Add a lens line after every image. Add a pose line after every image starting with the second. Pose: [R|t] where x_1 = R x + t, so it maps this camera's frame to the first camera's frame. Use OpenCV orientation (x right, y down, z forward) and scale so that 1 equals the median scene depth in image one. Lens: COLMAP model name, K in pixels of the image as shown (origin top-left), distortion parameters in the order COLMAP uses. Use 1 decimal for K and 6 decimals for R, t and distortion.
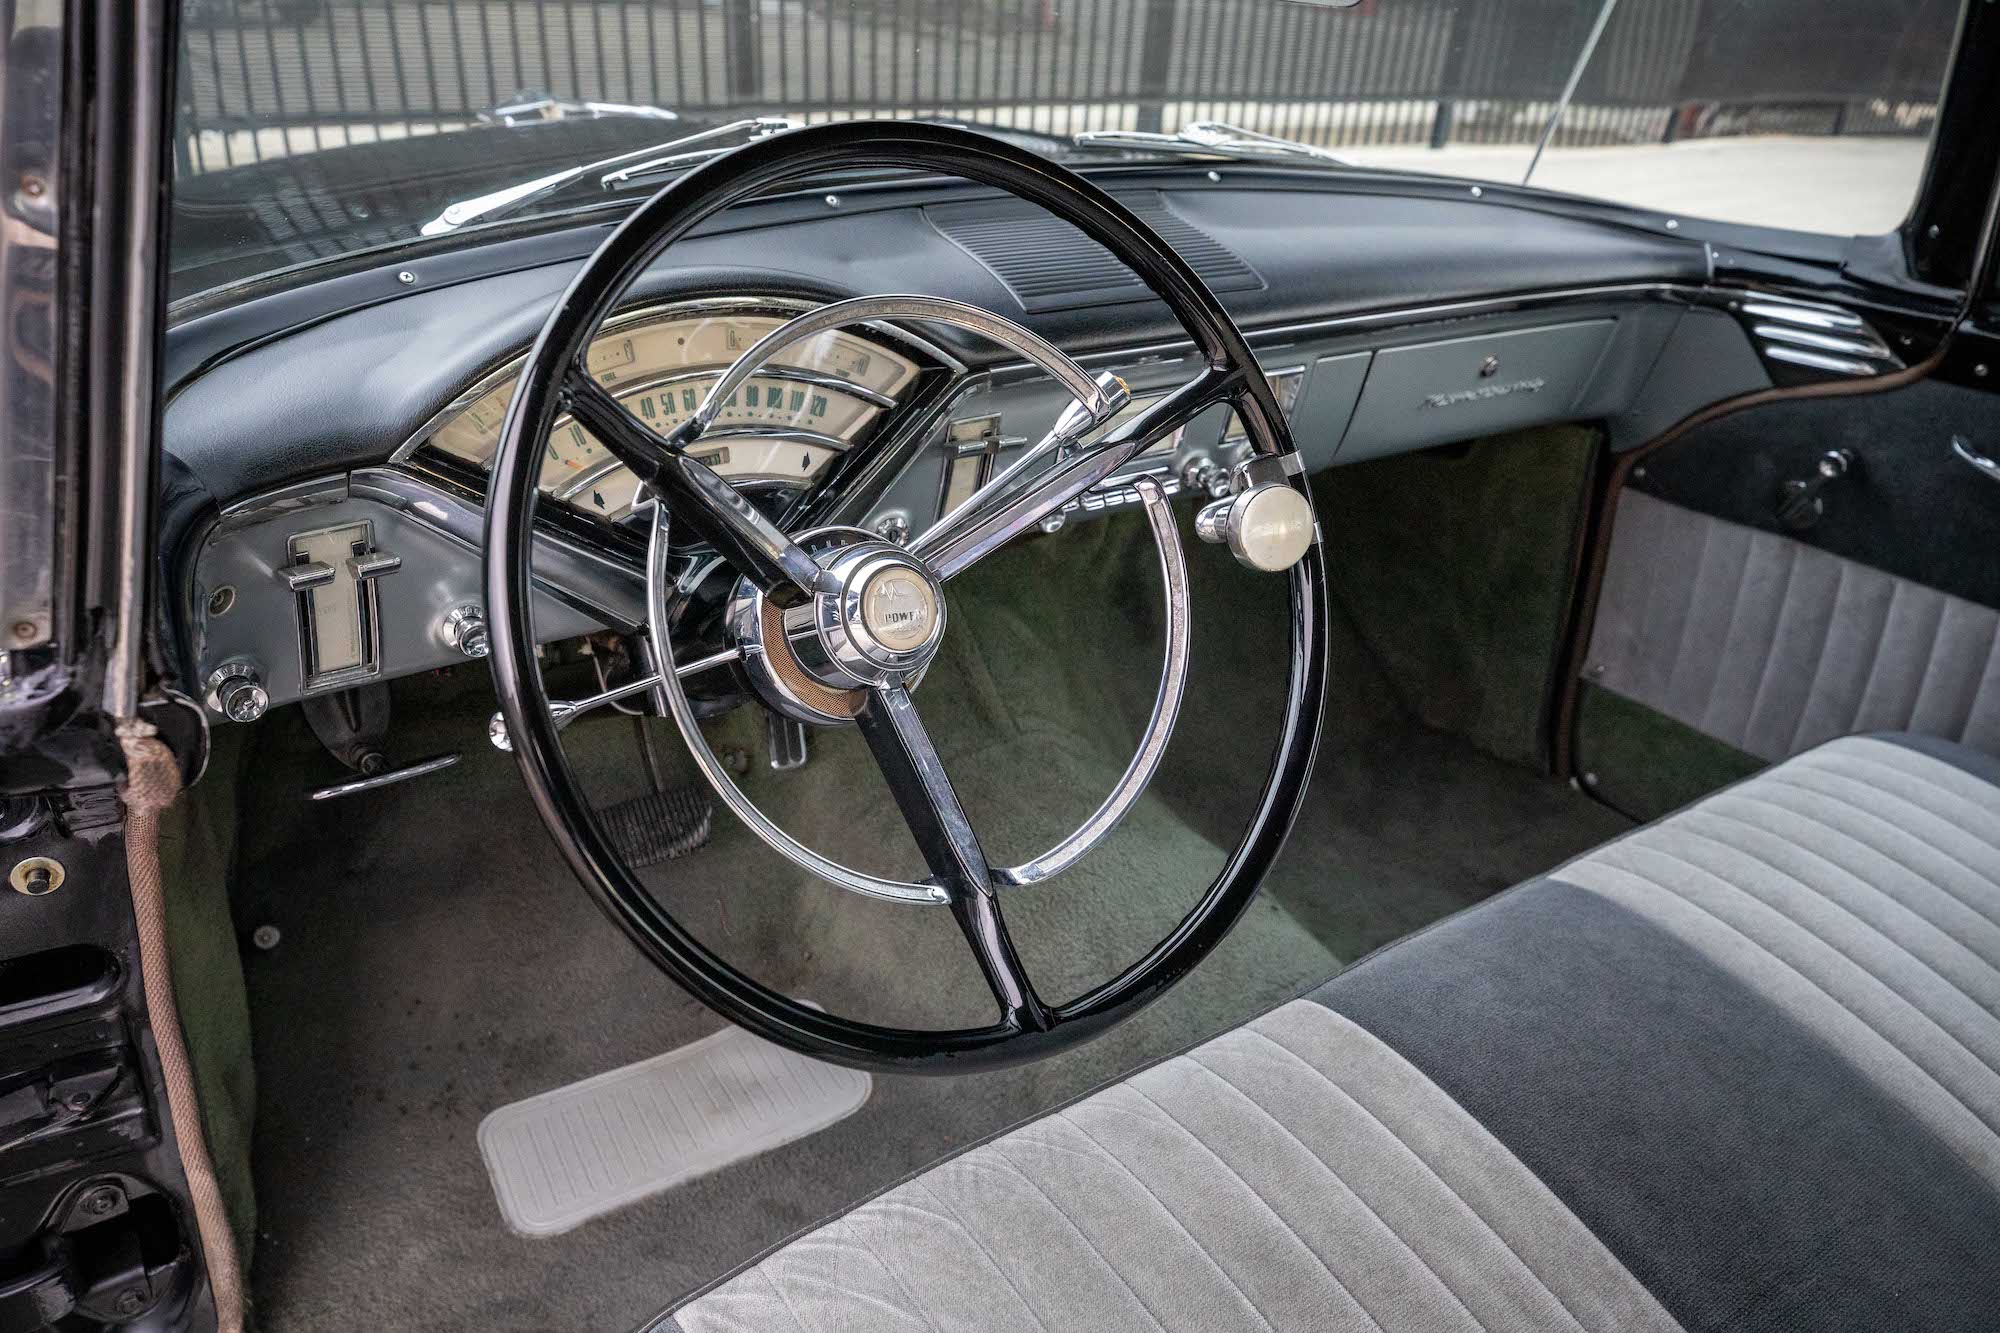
lens RADIAL K [[1407.3, 0, 1000.0], [0, 1407.3, 666.5], [0, 0, 1]] dist [0.029716, -0.002408]
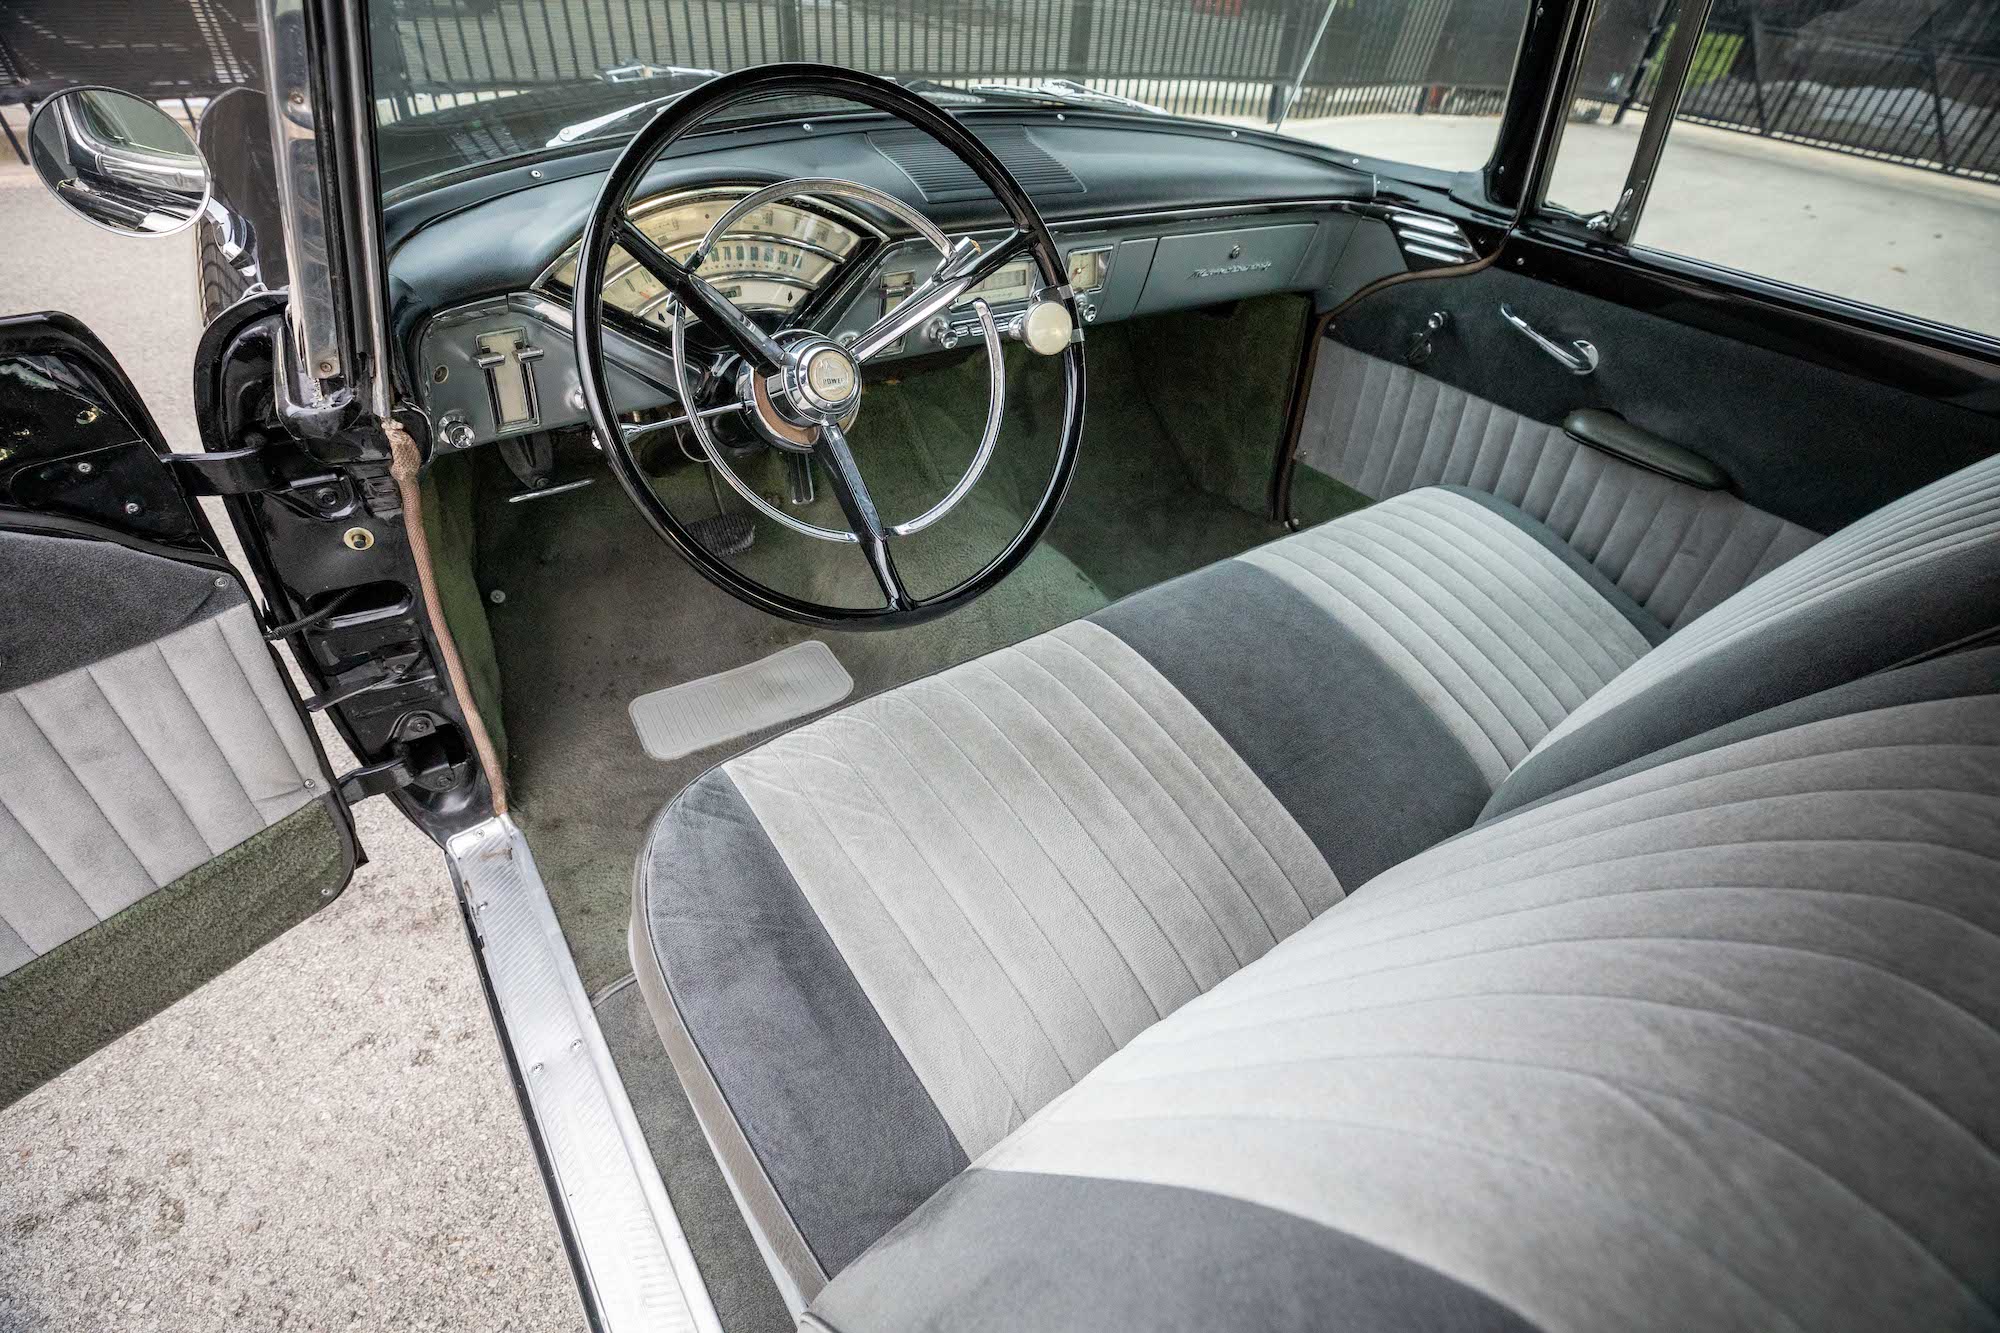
lens RADIAL K [[901.0, 0, 1000.0], [0, 901.0, 666.5], [0, 0, 1]] dist [-0.037012, 0.010517]
pose [[0.999719, 0.002972, 0.023520, 0.082100], [-0.007725, 0.978800, 0.204673, 0.059909], [-0.022413, -0.204798, 0.978548, -0.108390]]
